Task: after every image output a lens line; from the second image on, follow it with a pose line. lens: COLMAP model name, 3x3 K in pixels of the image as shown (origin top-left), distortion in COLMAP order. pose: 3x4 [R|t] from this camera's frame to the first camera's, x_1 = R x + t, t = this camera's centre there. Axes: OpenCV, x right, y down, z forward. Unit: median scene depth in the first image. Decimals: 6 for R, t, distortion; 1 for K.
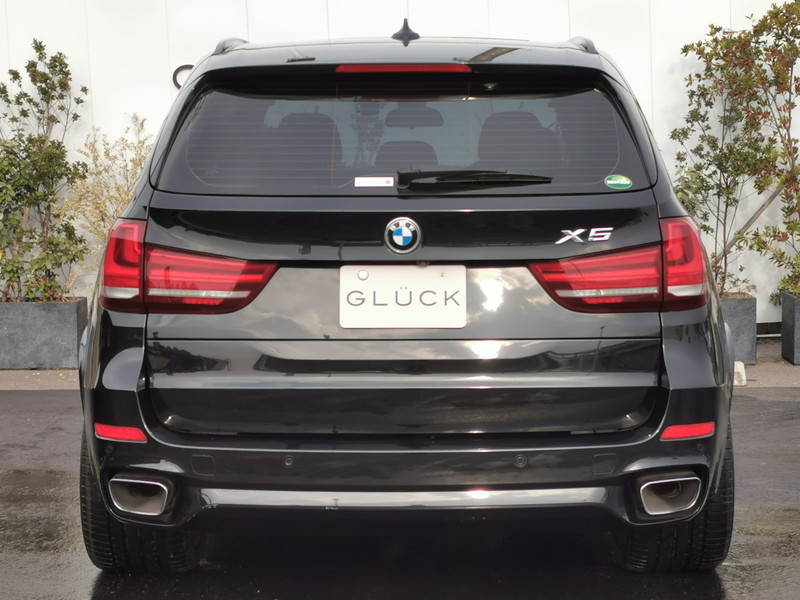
lens RADIAL K [[1663.0, 0, 414.7], [0, 1663.0, 282.0], [0, 0, 1]] dist [0.024902, 0.000000]
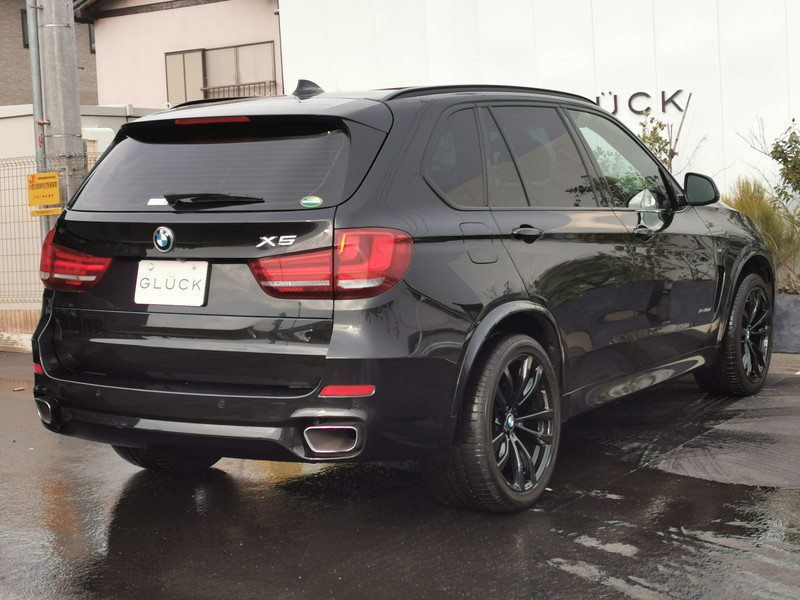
lens RADIAL K [[1443.9, 0, 397.1], [0, 1443.9, 291.3], [0, 0, 1]] dist [0.128559, 0.000000]
pose [[0.855901, 0.031907, -0.516154, 0.792677], [-0.030935, 0.999466, 0.010485, -0.002741], [0.516213, 0.006993, 0.856432, 0.043626]]
